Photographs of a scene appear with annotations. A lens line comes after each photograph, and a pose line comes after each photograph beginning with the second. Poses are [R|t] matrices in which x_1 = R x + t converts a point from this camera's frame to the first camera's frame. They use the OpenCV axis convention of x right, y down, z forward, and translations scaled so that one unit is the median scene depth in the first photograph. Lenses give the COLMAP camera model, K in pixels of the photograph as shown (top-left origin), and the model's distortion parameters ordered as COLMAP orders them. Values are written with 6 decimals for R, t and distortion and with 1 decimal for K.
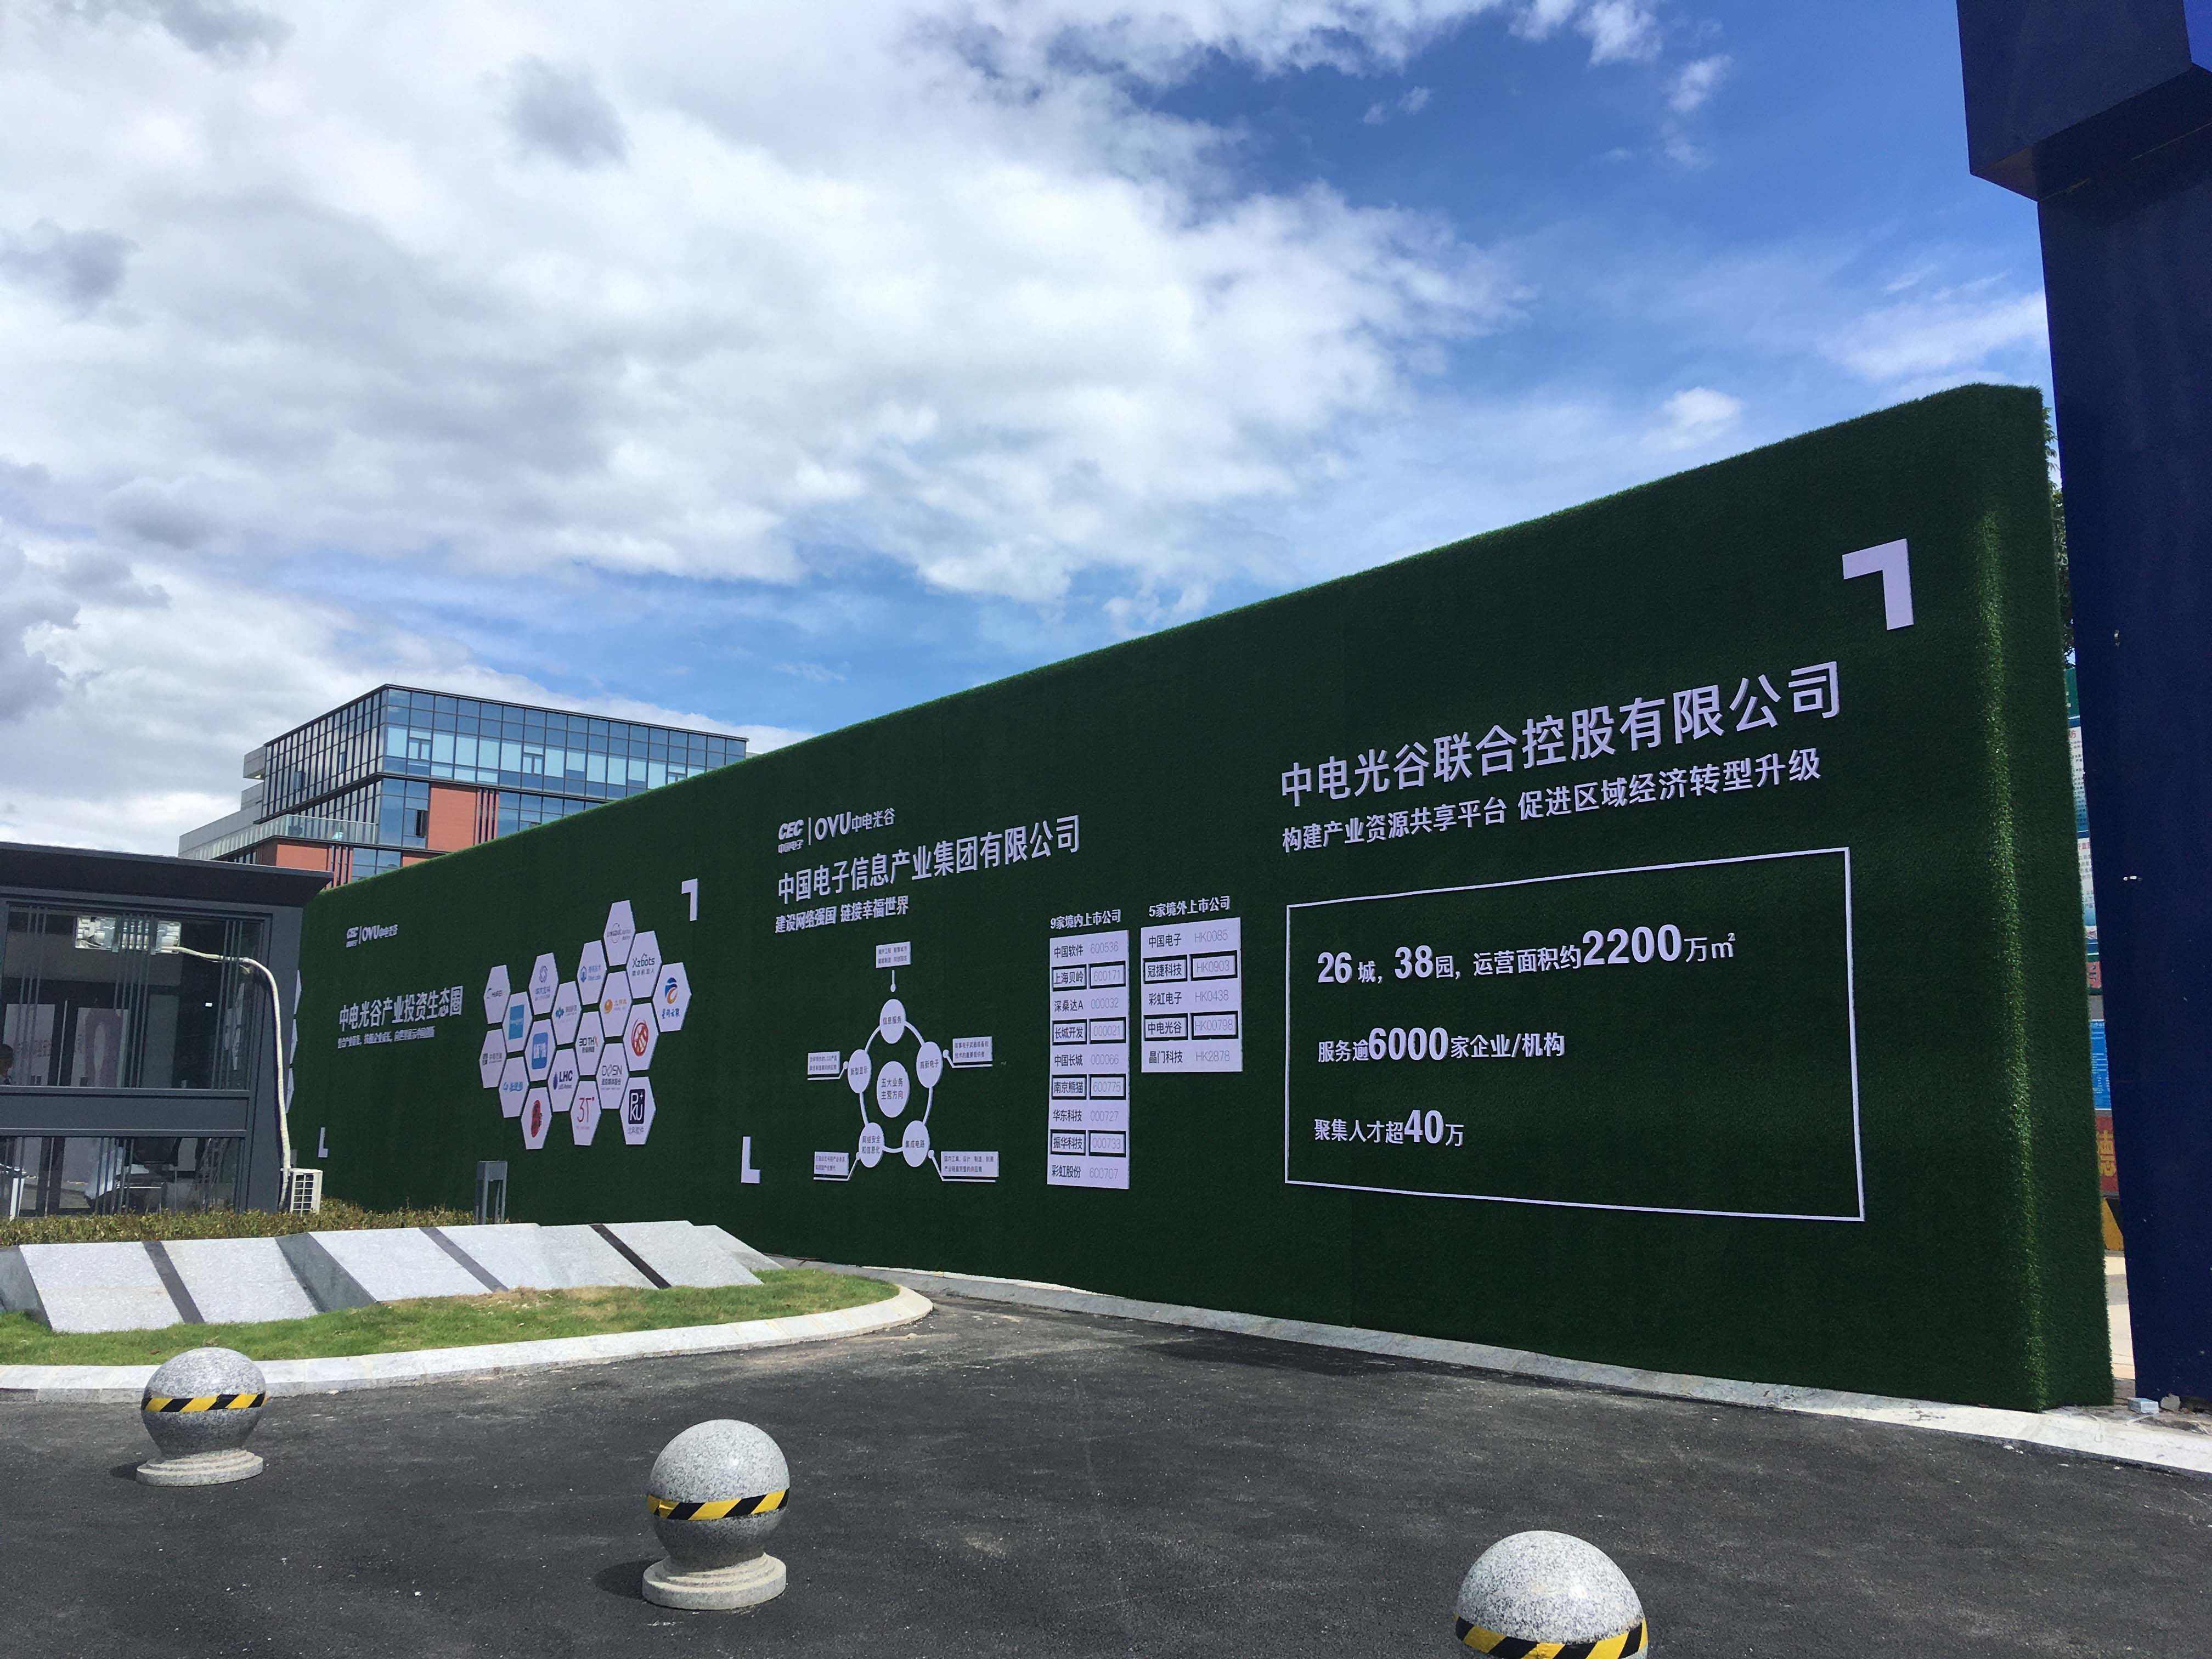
lens RADIAL K [[1878.4, 0, 1106.0], [0, 1878.4, 829.5], [0, 0, 1]] dist [0.062931, 0.004783]
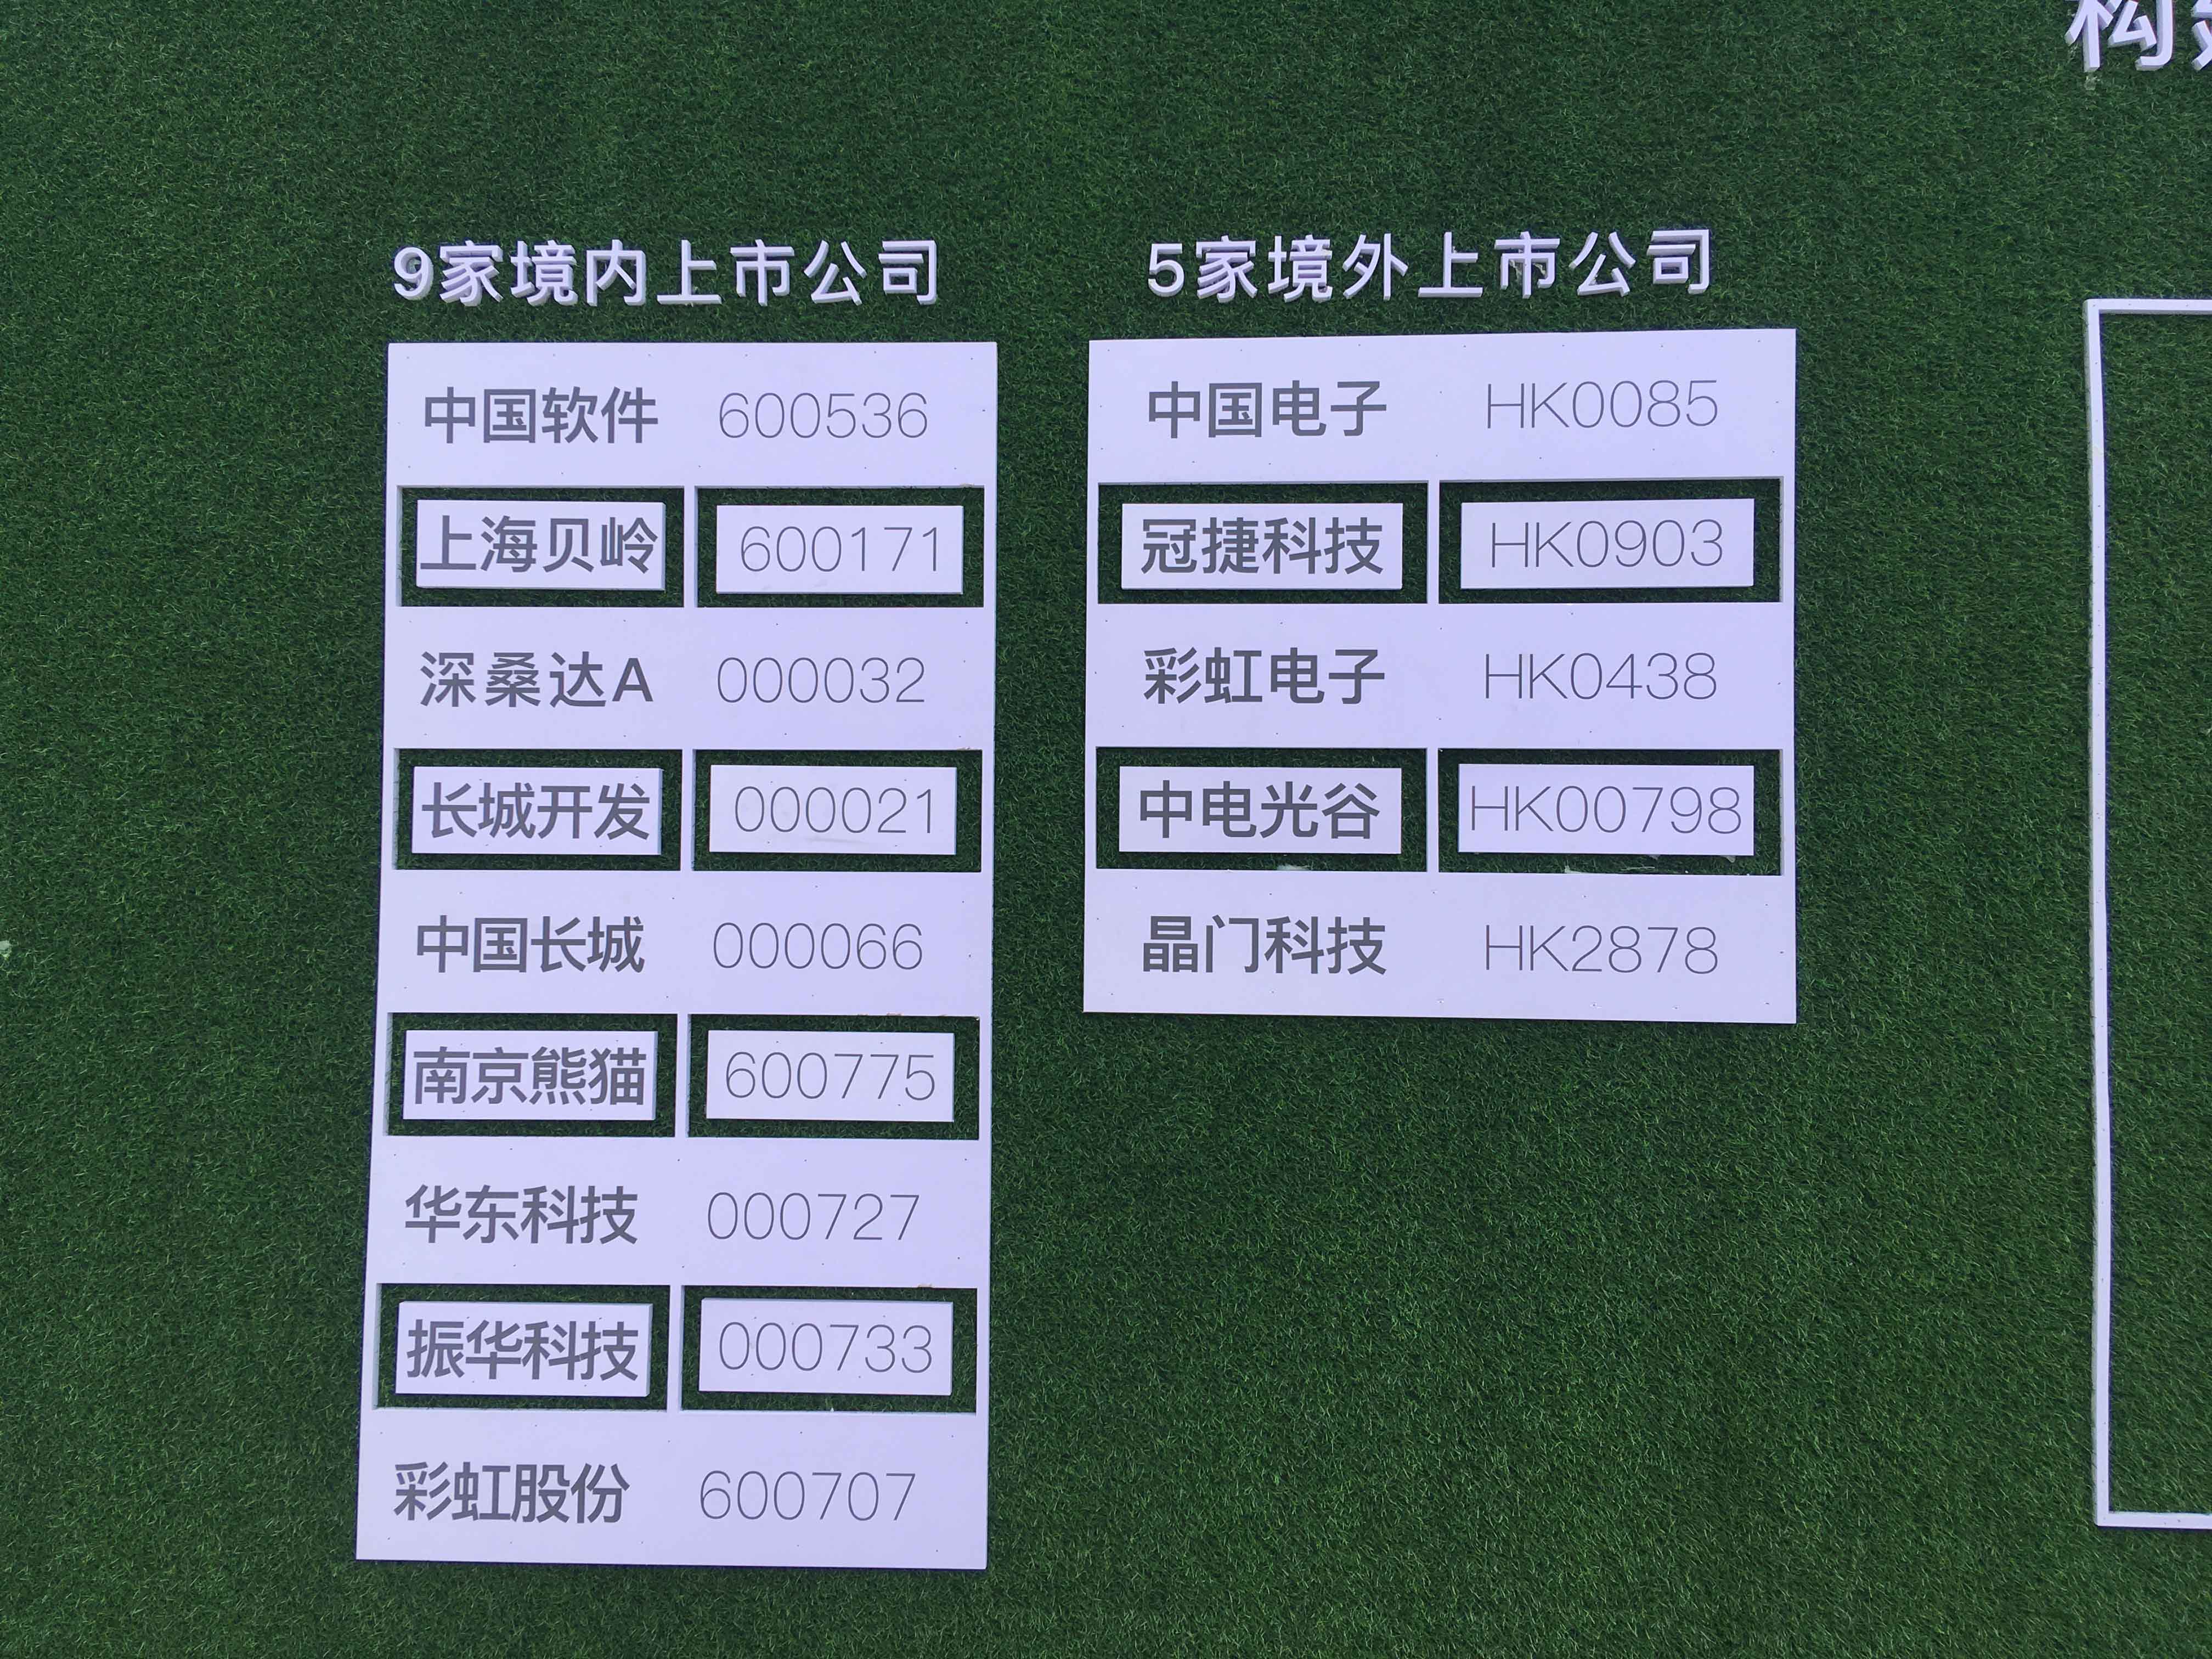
lens RADIAL K [[1878.4, 0, 1106.0], [0, 1878.4, 829.5], [0, 0, 1]] dist [0.062931, 0.004783]
pose [[0.657029, 0.032589, 0.753160, -0.139917], [-0.111406, 0.992293, 0.054250, 0.096133], [-0.745588, -0.119550, 0.655596, 0.855116]]
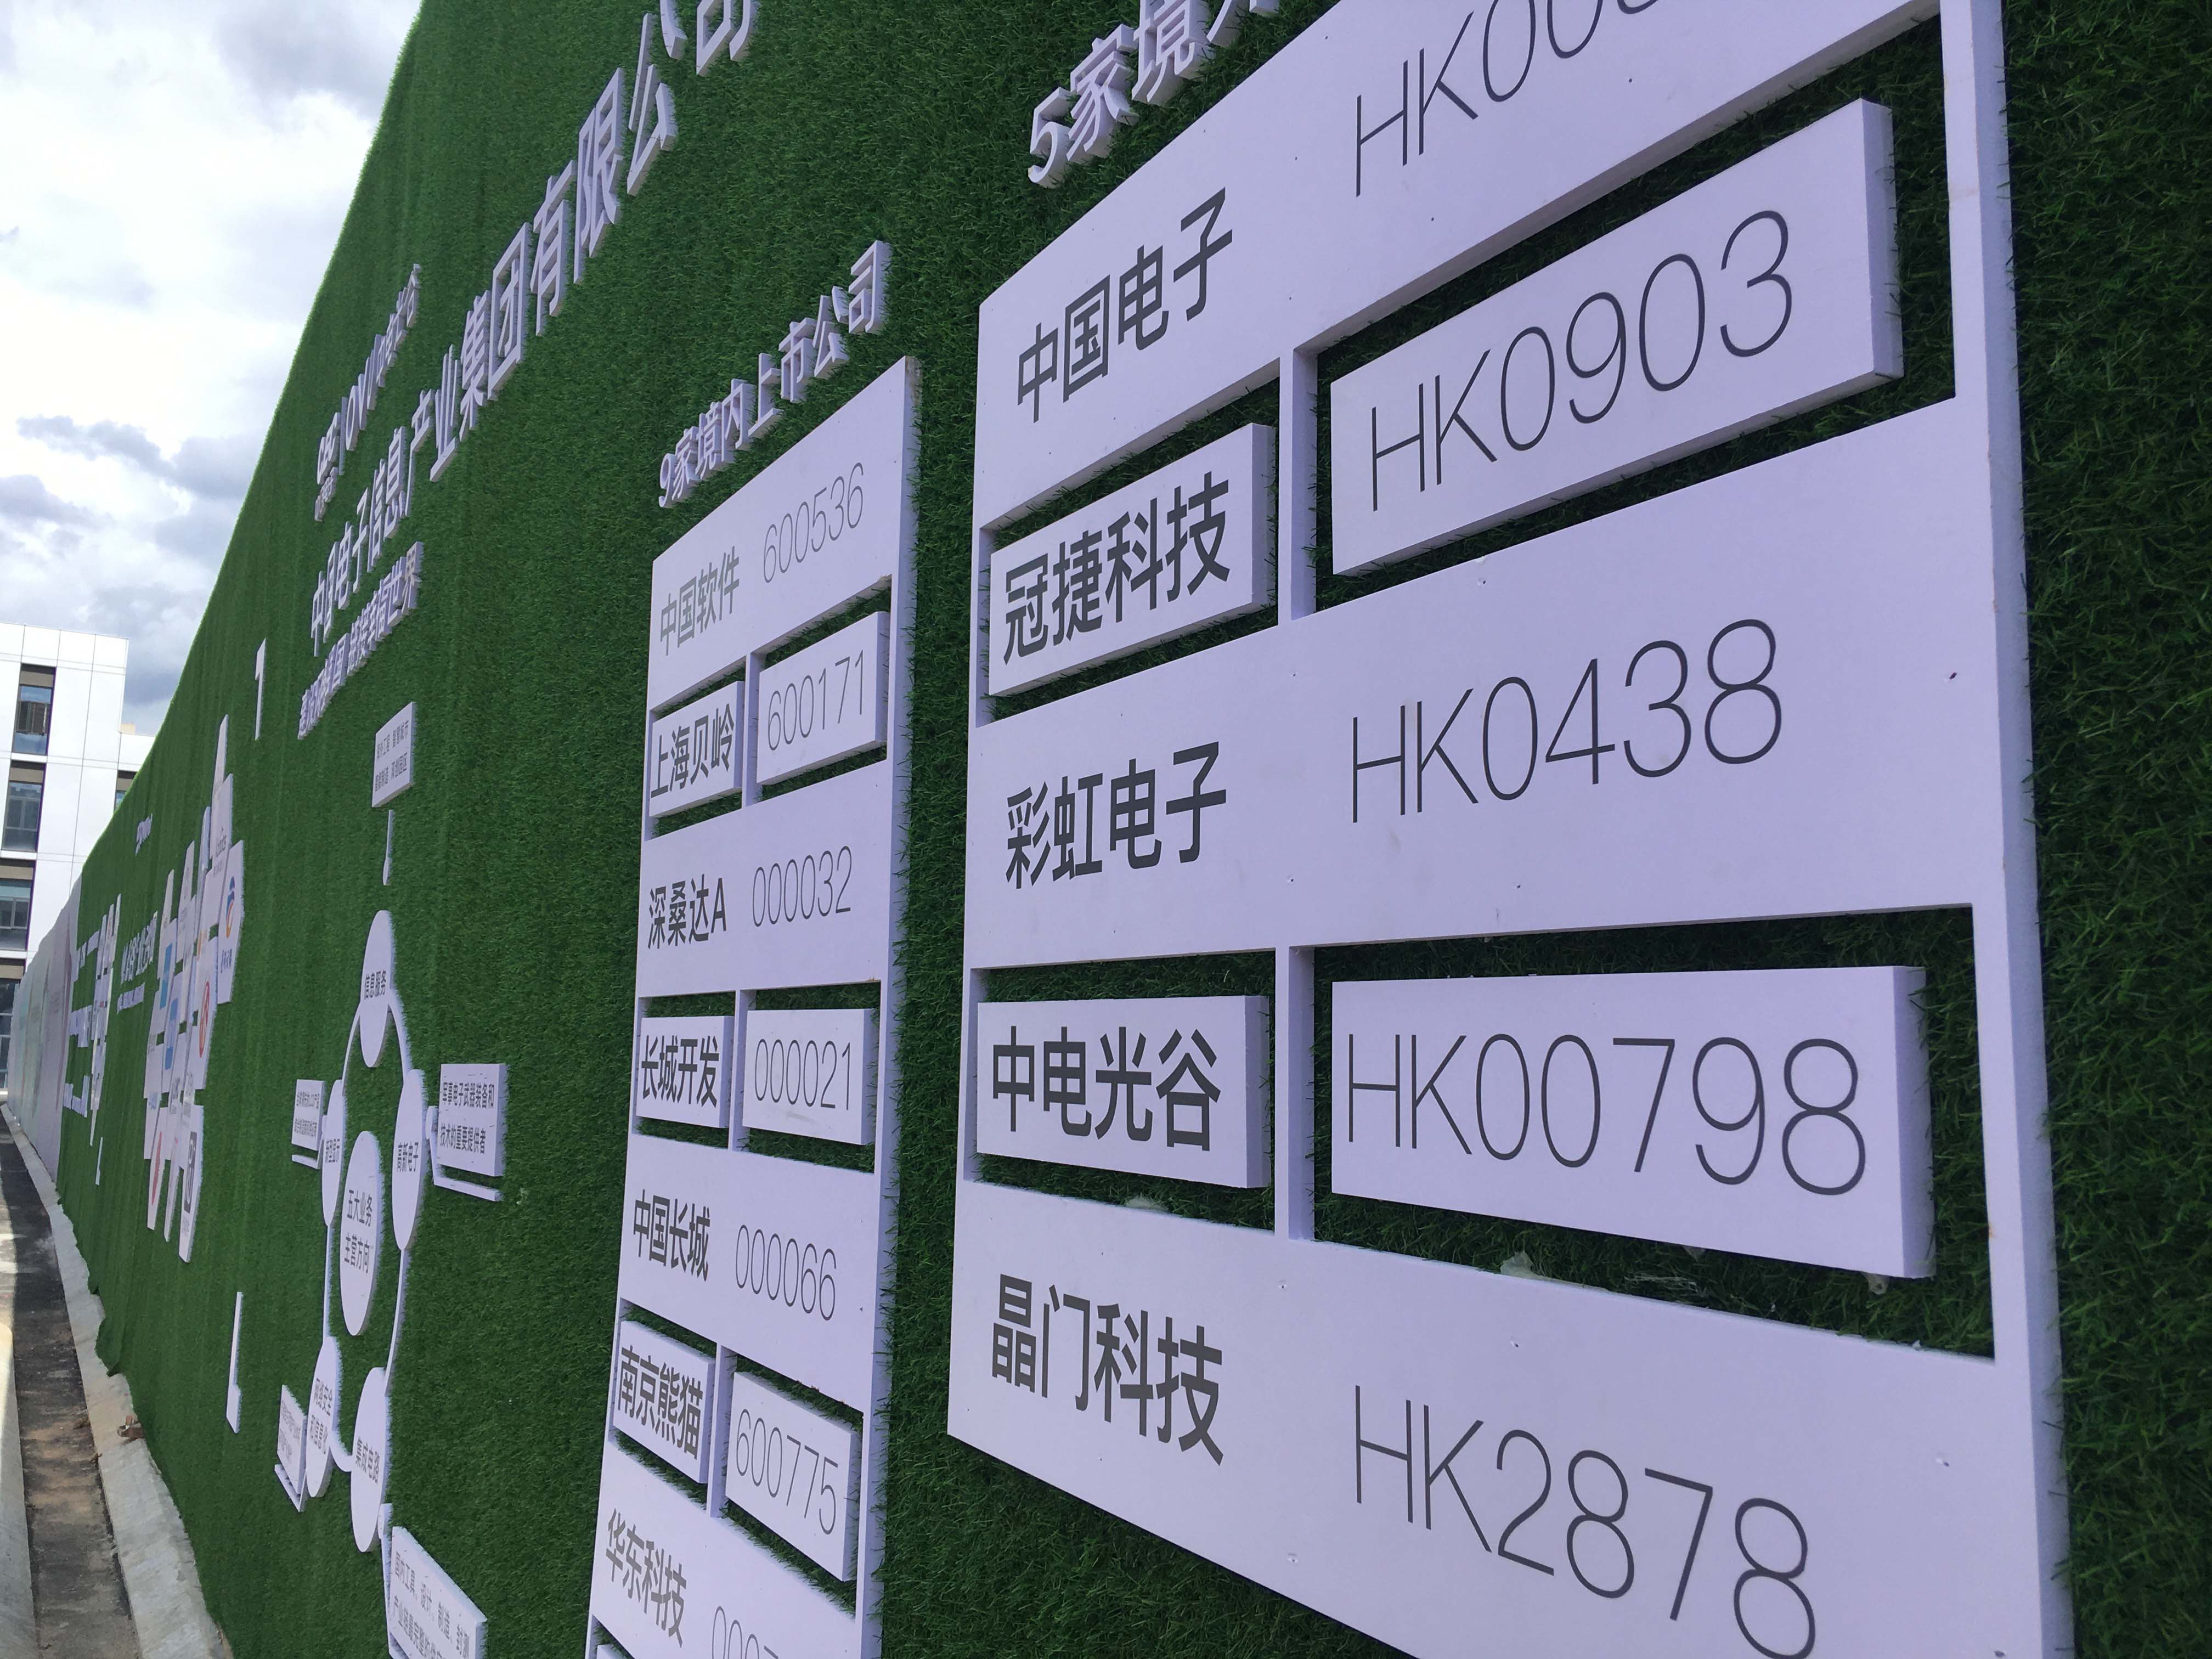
lens RADIAL K [[1878.4, 0, 1106.0], [0, 1878.4, 829.5], [0, 0, 1]] dist [0.062931, 0.004783]
pose [[0.986433, -0.000970, -0.164164, 0.048984], [0.004223, 0.999802, 0.019463, 0.086816], [0.164113, -0.019892, 0.986241, 0.874947]]
